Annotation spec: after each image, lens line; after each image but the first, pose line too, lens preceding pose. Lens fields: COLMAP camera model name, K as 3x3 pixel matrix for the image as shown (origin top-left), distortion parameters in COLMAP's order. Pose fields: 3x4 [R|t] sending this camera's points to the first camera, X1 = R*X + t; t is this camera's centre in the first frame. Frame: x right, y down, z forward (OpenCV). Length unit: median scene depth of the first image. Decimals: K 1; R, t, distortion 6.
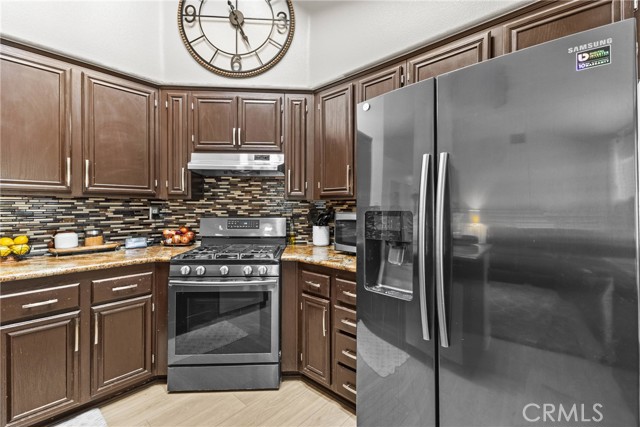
lens RADIAL K [[278.8, 0, 316.0], [0, 278.8, 208.1], [0, 0, 1]] dist [0.005061, -0.000978]
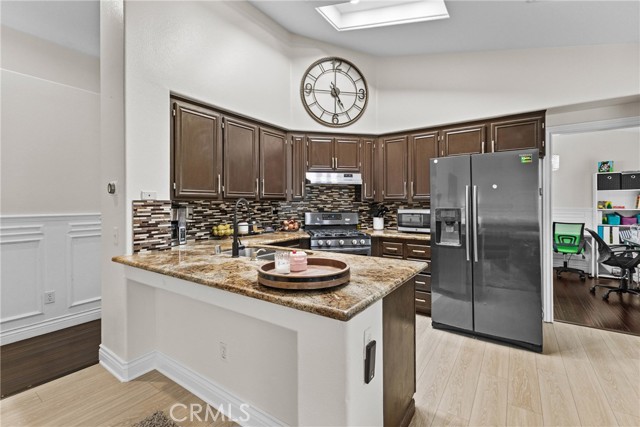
lens RADIAL K [[278.8, 0, 320.3], [0, 278.8, 202.4], [0, 0, 1]] dist [0.005061, -0.000978]
pose [[0.991945, -0.004287, 0.126597, -0.579287], [0.004798, 0.999981, -0.003739, -0.019378], [-0.126579, 0.004316, 0.991947, -0.615184]]
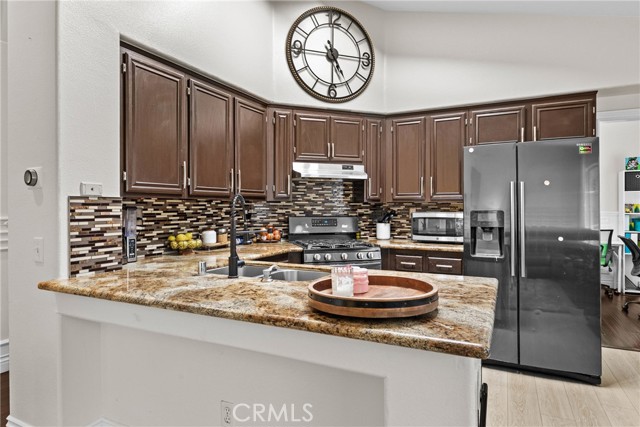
lens RADIAL K [[368.4, 0, 319.8], [0, 368.4, 208.8], [0, 0, 1]] dist [0.003634, -0.003006]
pose [[0.964190, -0.002785, 0.265199, -0.762827], [0.001732, 0.999990, 0.004205, -0.007180], [-0.265208, -0.003596, 0.964185, -0.543299]]
